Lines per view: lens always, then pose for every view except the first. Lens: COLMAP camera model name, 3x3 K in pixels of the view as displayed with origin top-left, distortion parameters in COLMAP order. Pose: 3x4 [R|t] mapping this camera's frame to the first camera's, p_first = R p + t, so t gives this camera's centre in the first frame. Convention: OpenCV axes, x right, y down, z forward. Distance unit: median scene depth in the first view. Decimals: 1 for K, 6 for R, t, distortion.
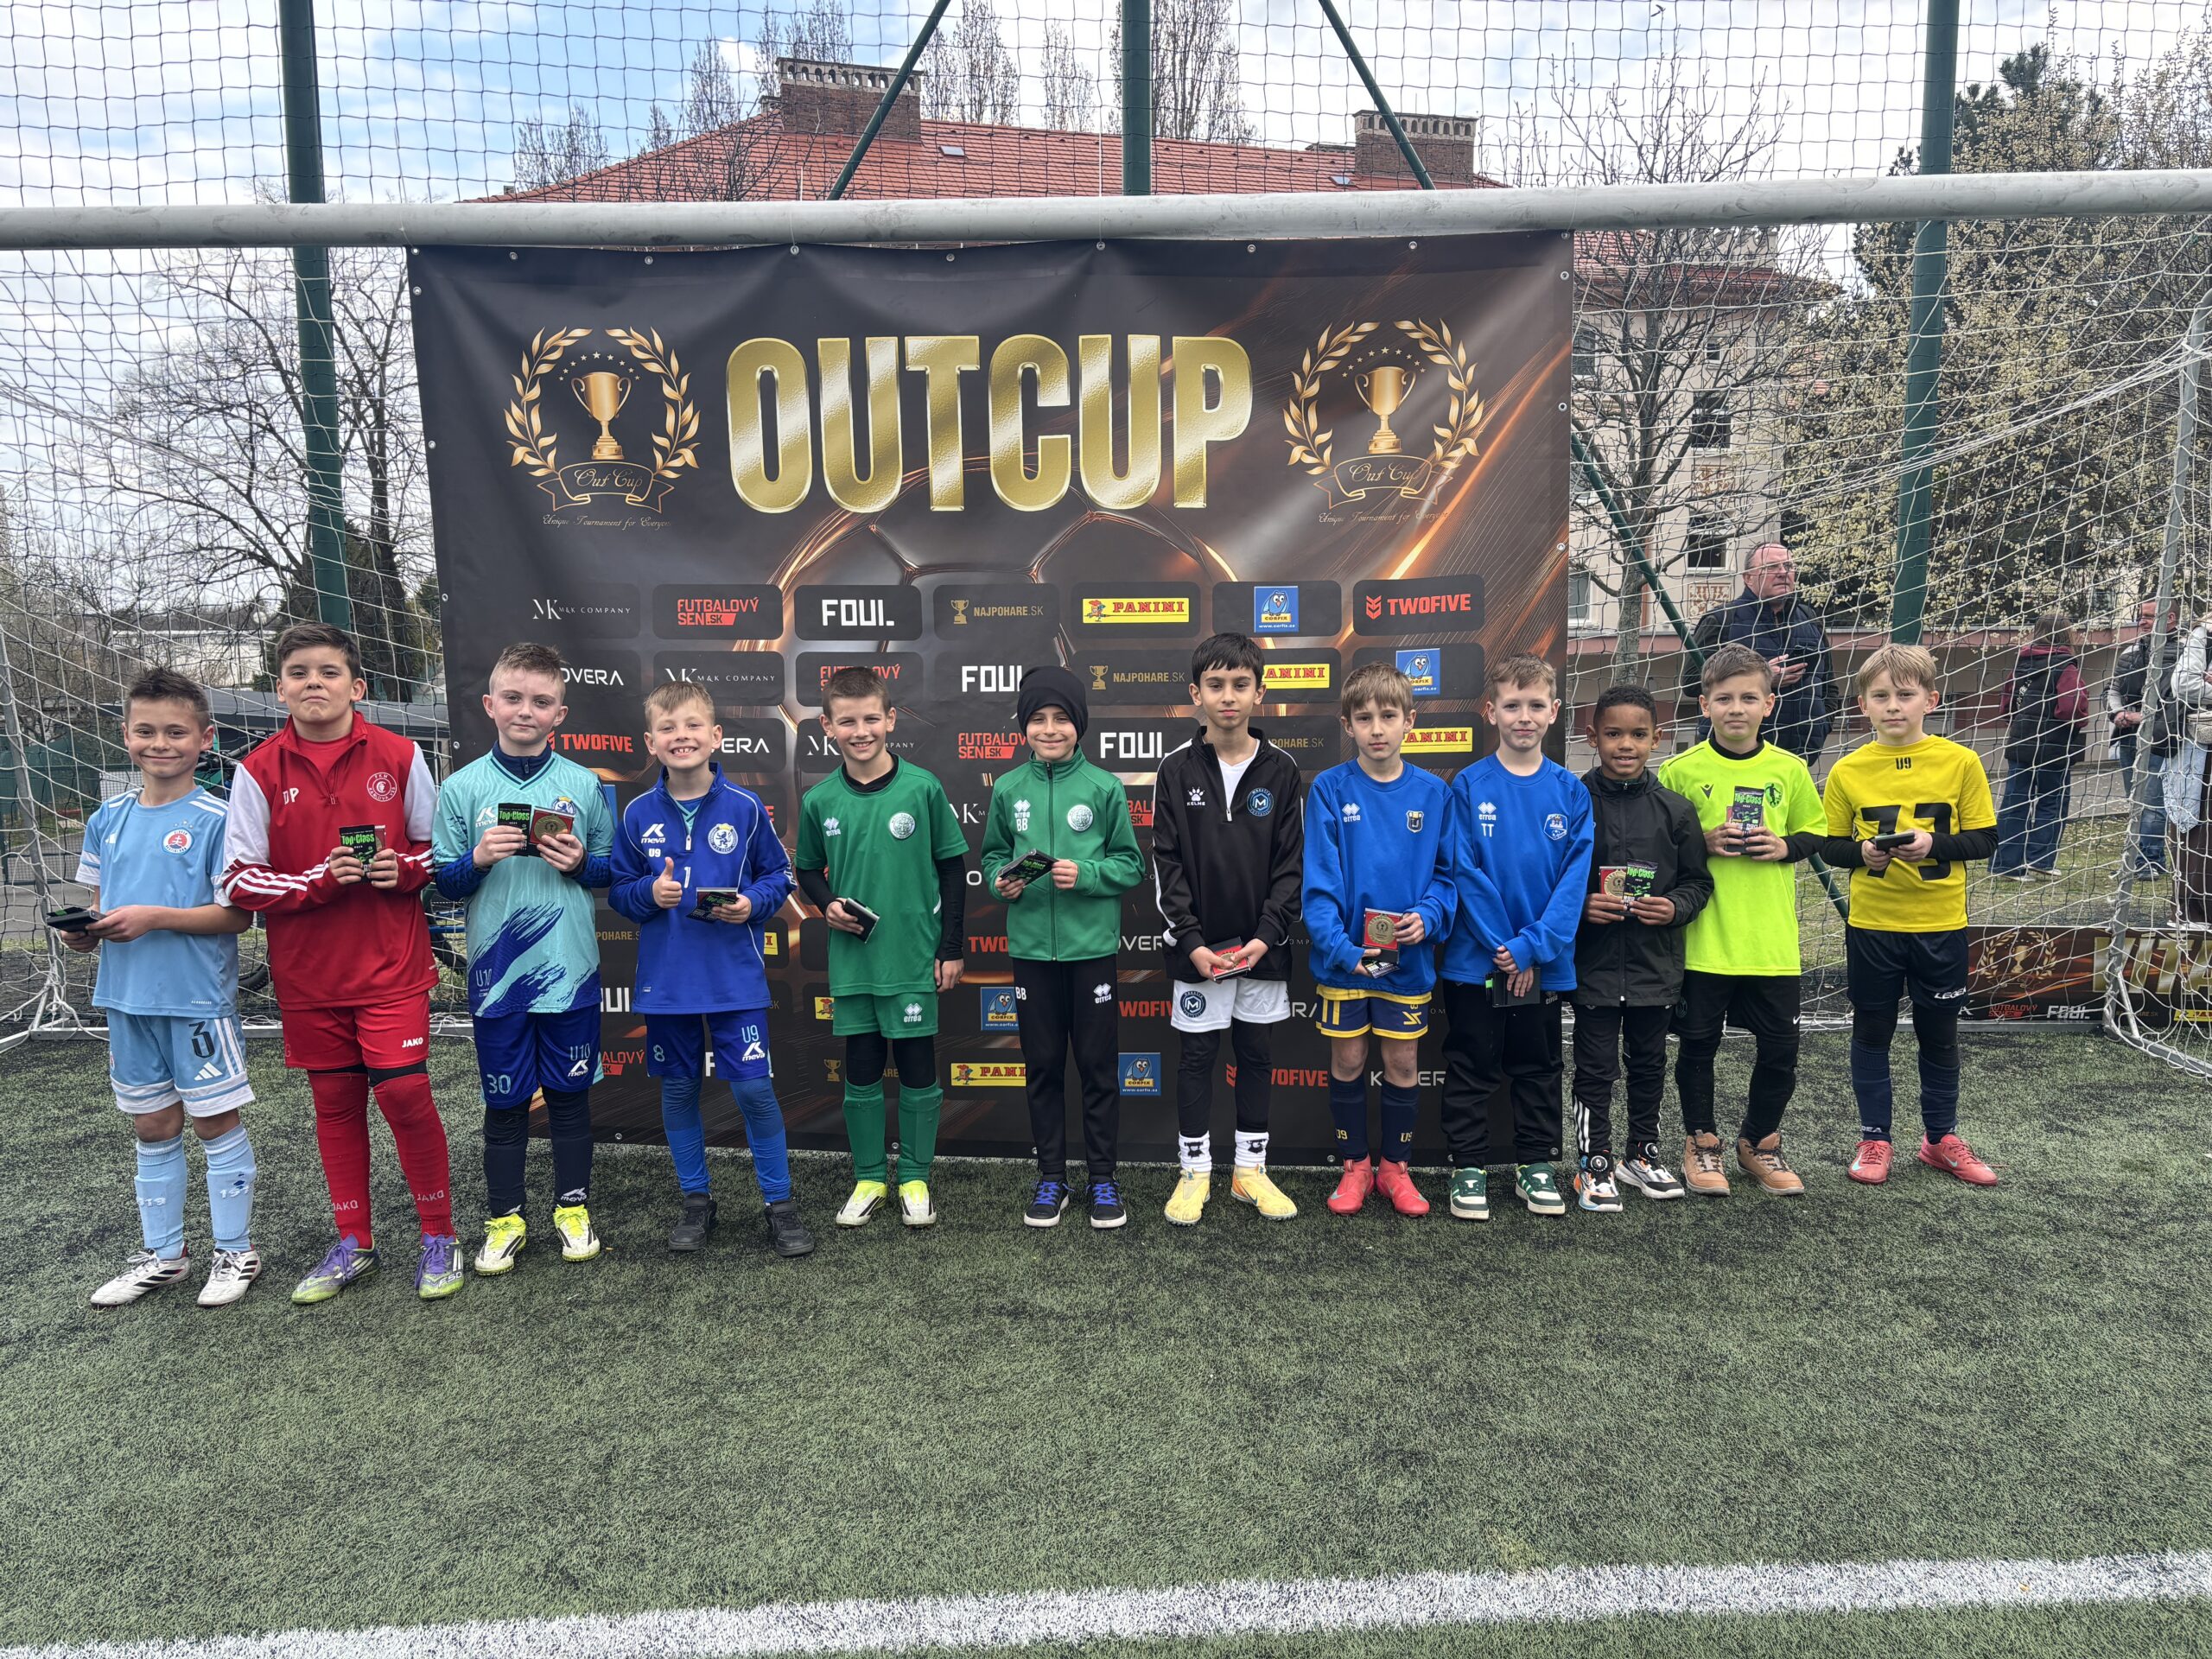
lens RADIAL K [[1697.5, 0, 1109.9], [0, 1697.5, 865.2], [0, 0, 1]] dist [0.008951, 0.005084]
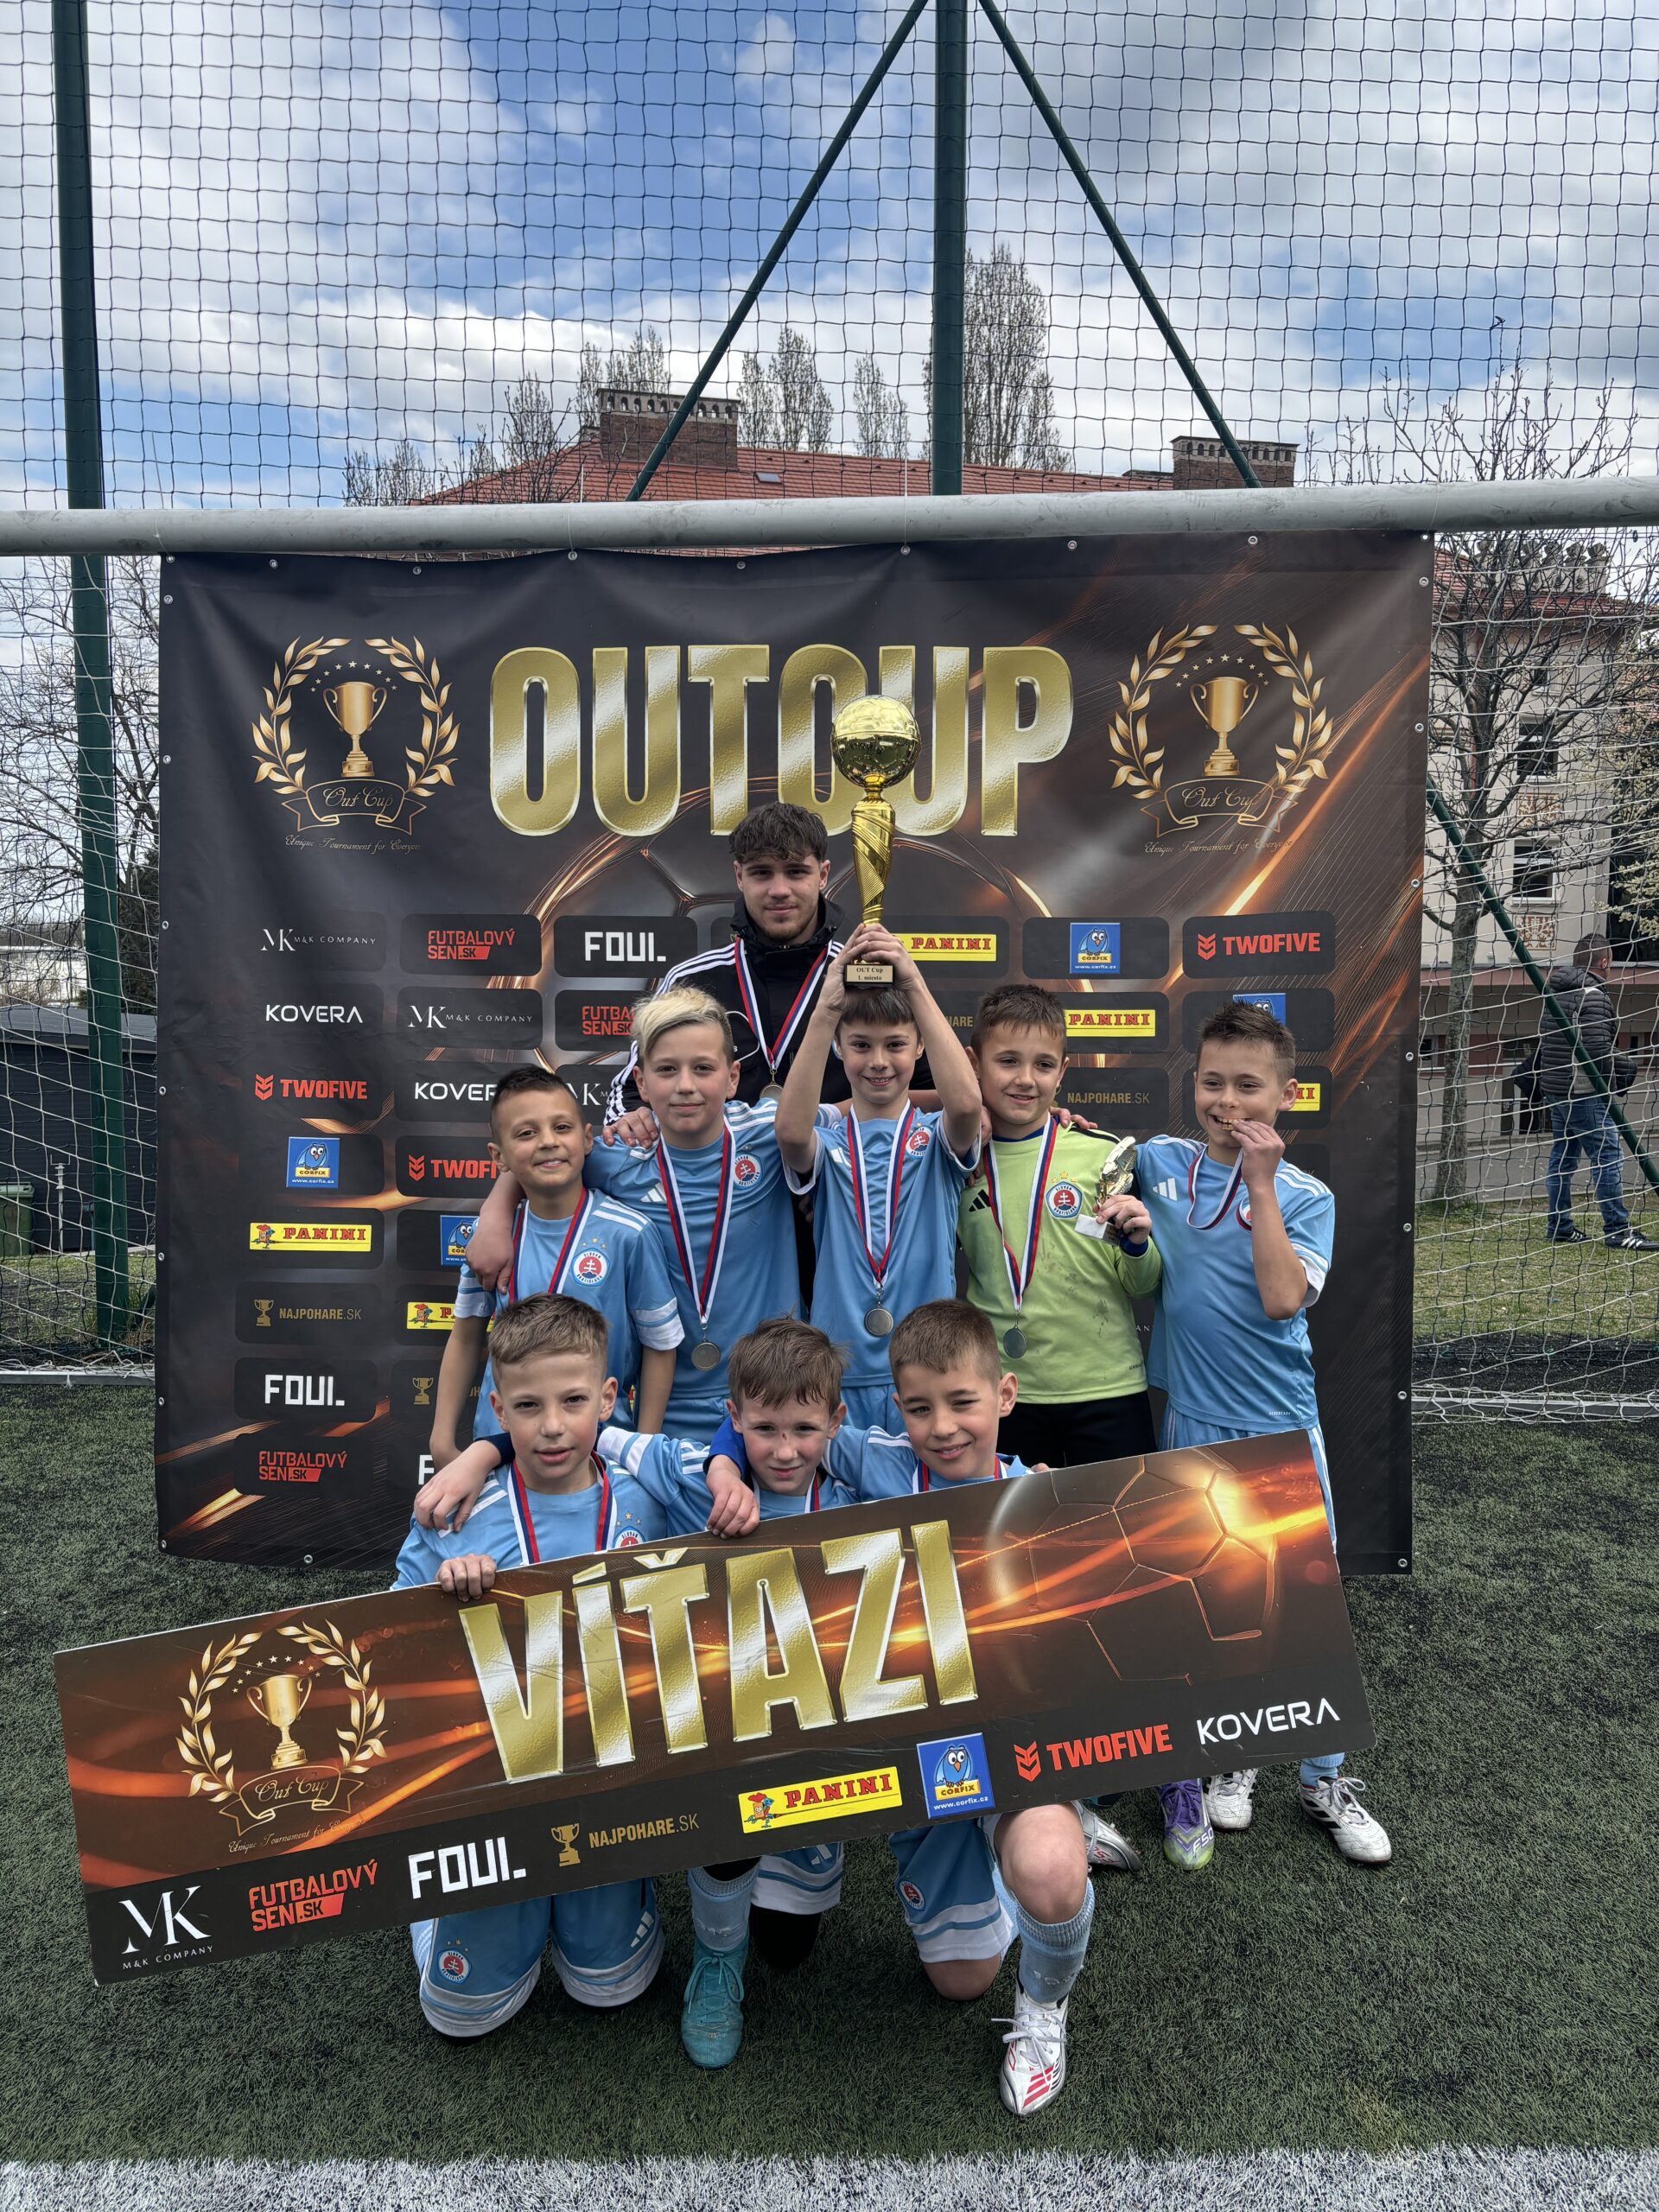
lens RADIAL K [[1656.0, 0, 840.8], [0, 1656.0, 1097.1], [0, 0, 1]] dist [0.041214, -0.066677]
pose [[0.998827, 0.014282, -0.046259, 0.006066], [-0.016608, 0.998596, -0.050295, -0.025948], [0.045475, 0.051005, 0.997663, 0.127783]]
